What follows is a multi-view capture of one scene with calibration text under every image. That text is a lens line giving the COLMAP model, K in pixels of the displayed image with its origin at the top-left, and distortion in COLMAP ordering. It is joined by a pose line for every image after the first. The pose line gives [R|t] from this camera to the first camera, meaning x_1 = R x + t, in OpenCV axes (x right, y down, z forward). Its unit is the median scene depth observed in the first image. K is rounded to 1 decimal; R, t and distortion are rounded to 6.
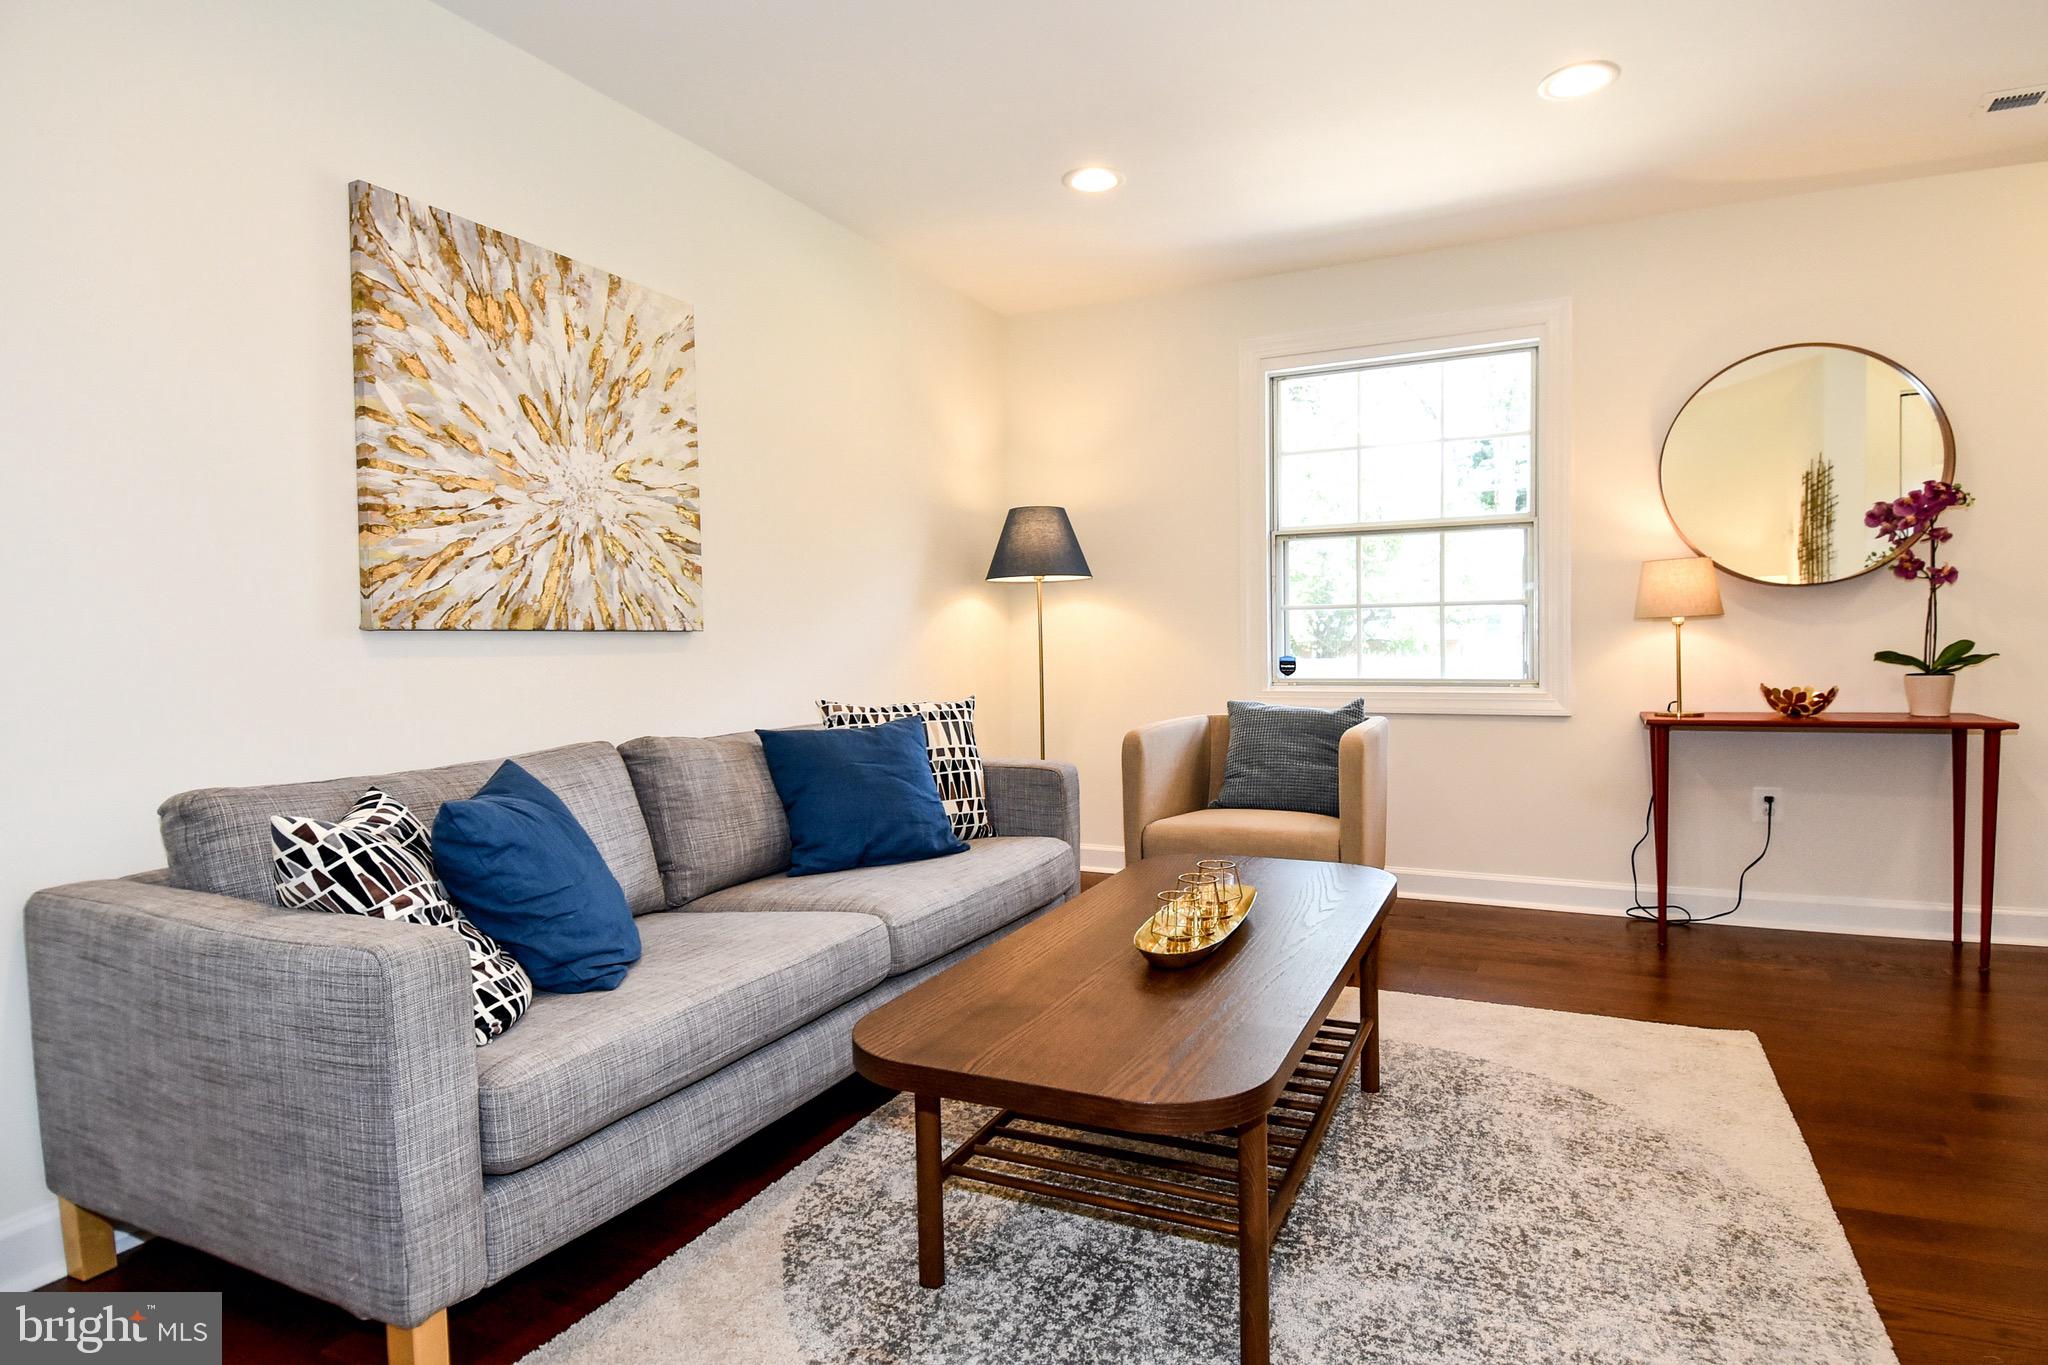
lens RADIAL K [[1186.0, 0, 1080.9], [0, 1186.0, 609.2], [0, 0, 1]] dist [0.041789, -0.059244]
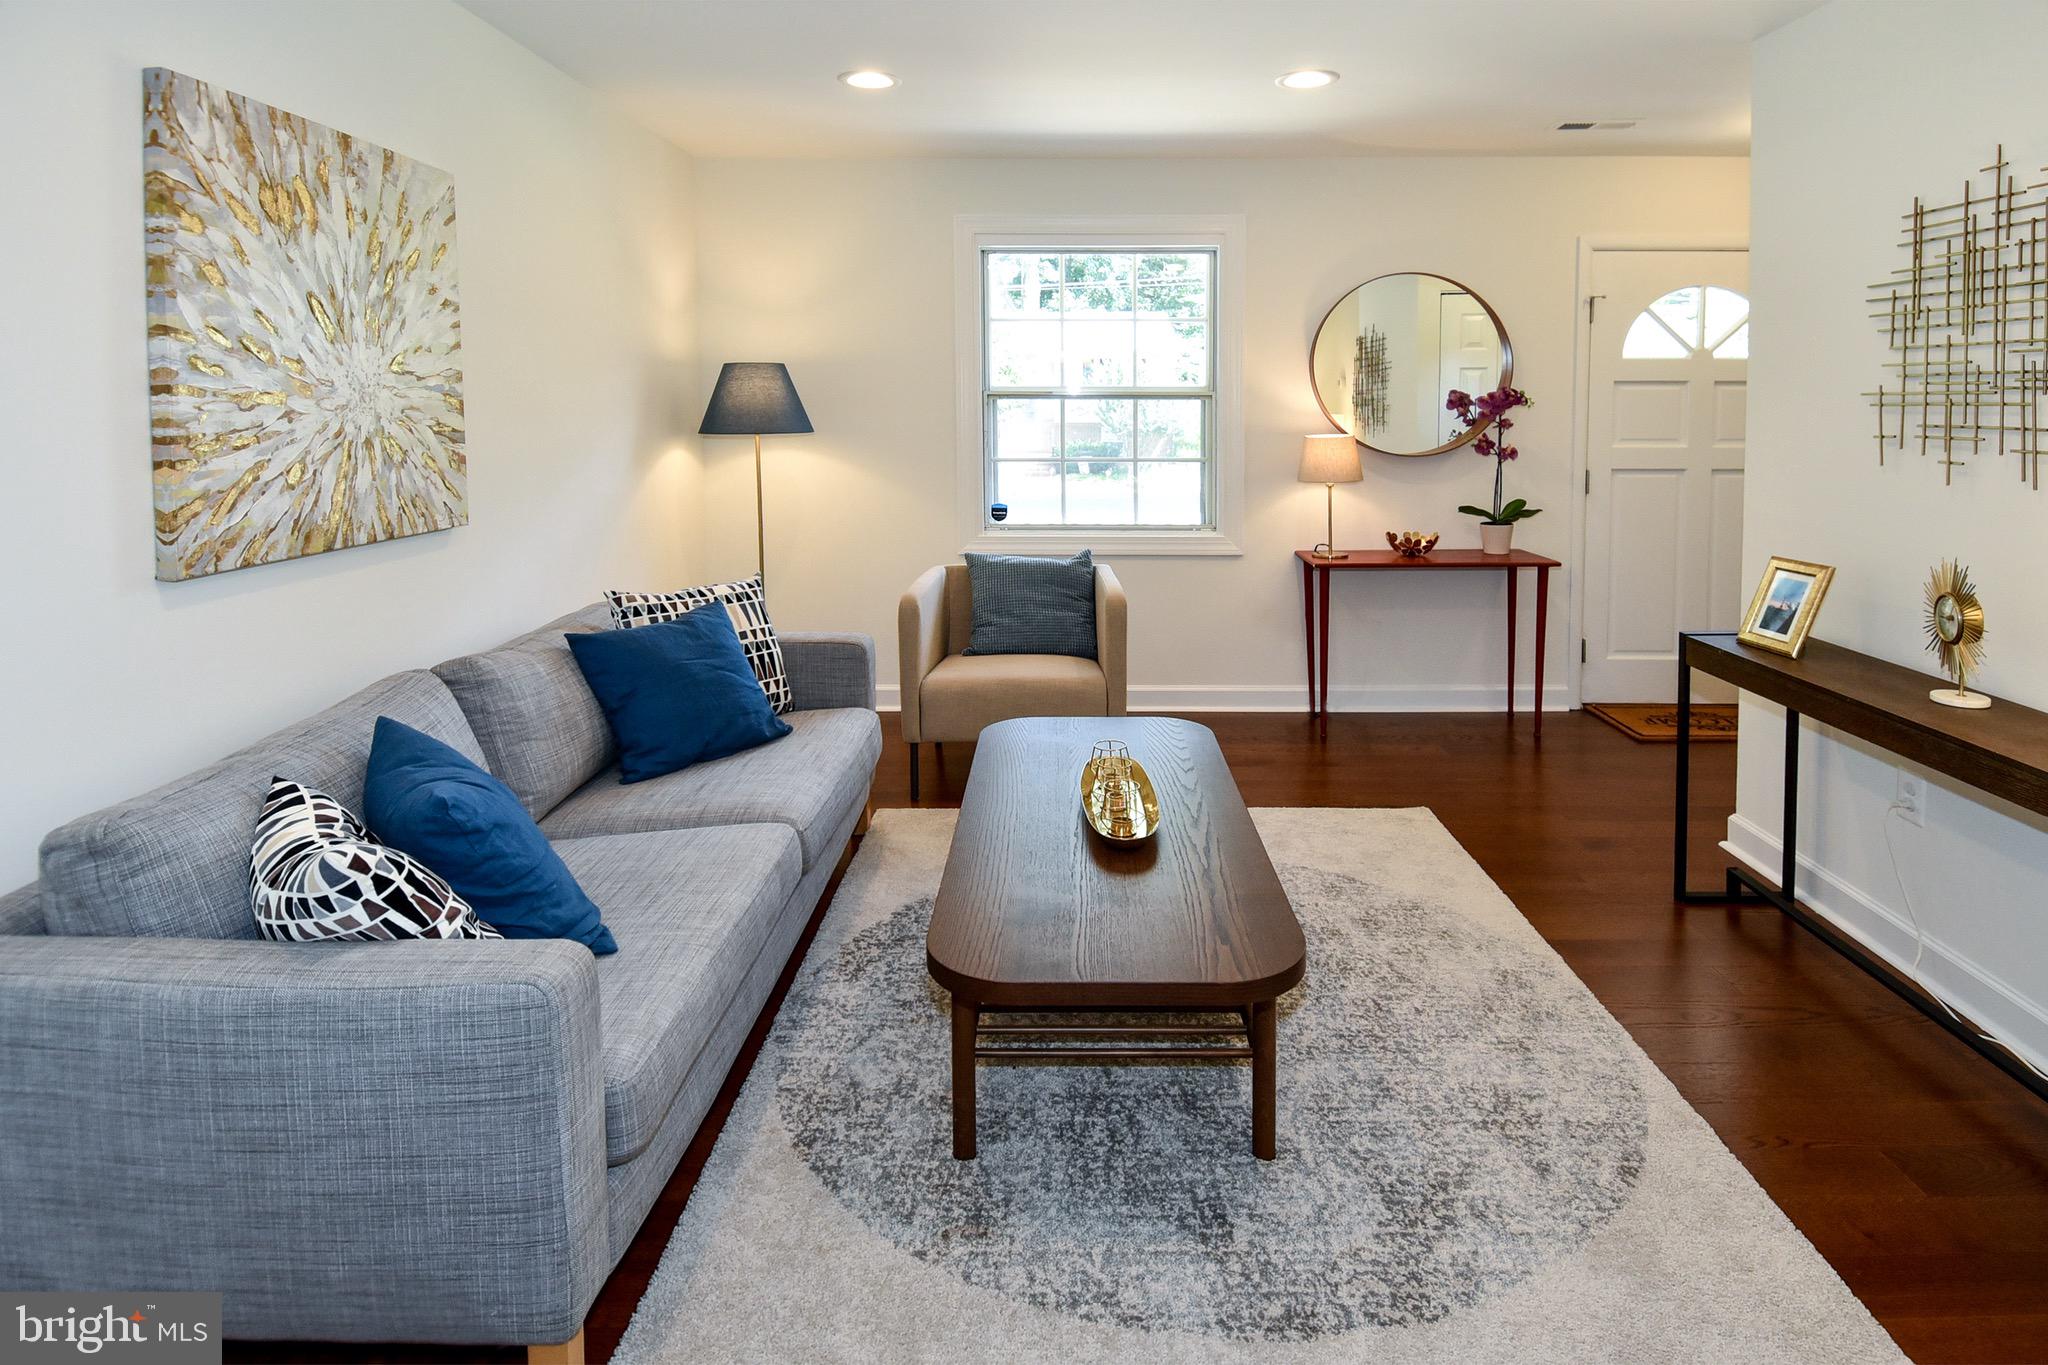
lens RADIAL K [[1162.4, 0, 1098.1], [0, 1162.4, 394.9], [0, 0, 1]] dist [0.017899, -0.016689]
pose [[0.910863, -0.000178, 0.412710, -0.290482], [-0.006110, 0.999885, 0.013915, -0.118211], [-0.412665, -0.015196, 0.910756, -0.048758]]
